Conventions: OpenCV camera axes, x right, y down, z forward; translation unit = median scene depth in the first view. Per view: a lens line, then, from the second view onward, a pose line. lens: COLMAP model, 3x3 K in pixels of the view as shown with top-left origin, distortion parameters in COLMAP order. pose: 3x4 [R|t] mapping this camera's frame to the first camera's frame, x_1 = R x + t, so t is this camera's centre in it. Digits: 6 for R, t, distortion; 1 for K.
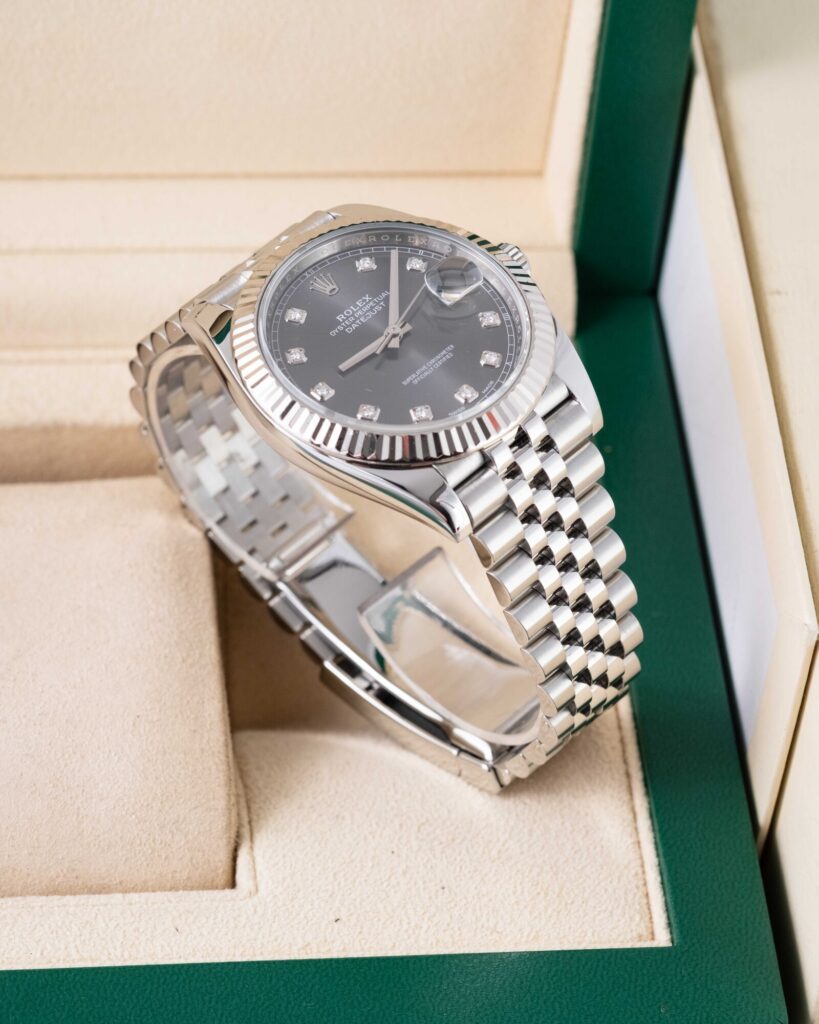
lens RADIAL K [[4446.5, 0, 409.5], [0, 4446.5, 512.0], [0, 0, 1]] dist [0.155030, 3.018368]
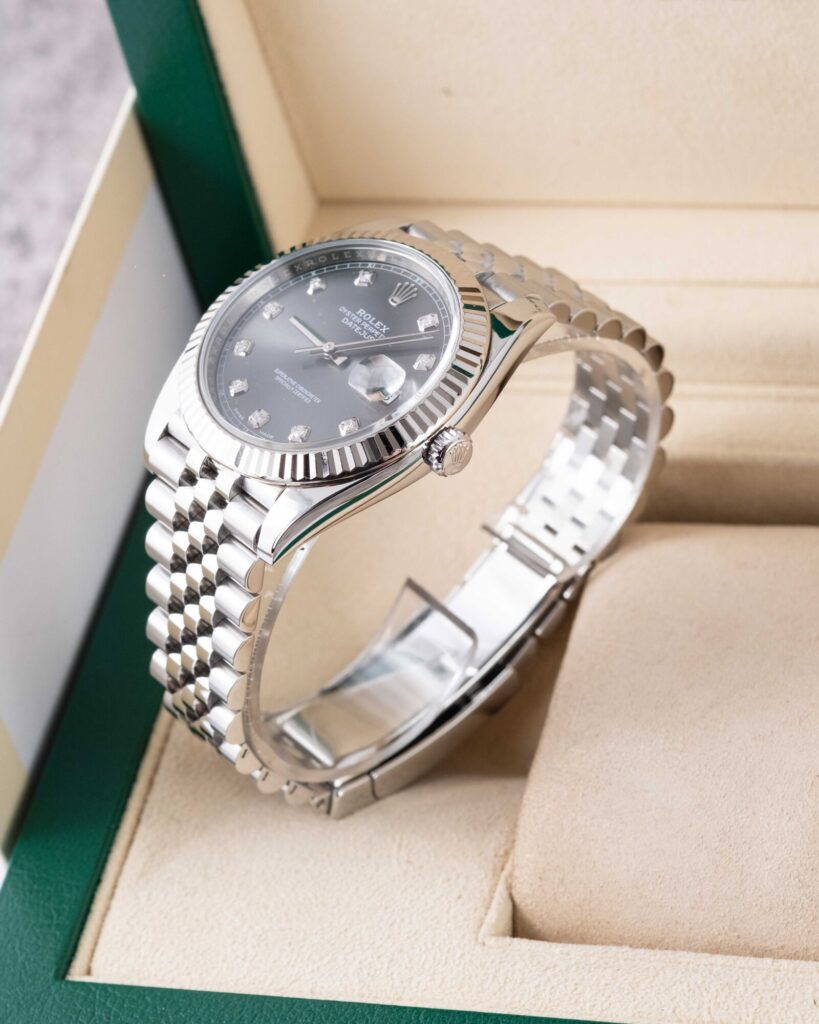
lens RADIAL K [[4446.5, 0, 409.5], [0, 4446.5, 512.0], [0, 0, 1]] dist [0.155030, 3.018368]
pose [[0.898380, 0.058880, -0.435254, 0.280603], [-0.057206, 0.998218, 0.016961, -0.022710], [0.435477, 0.009662, 0.900148, 0.097577]]
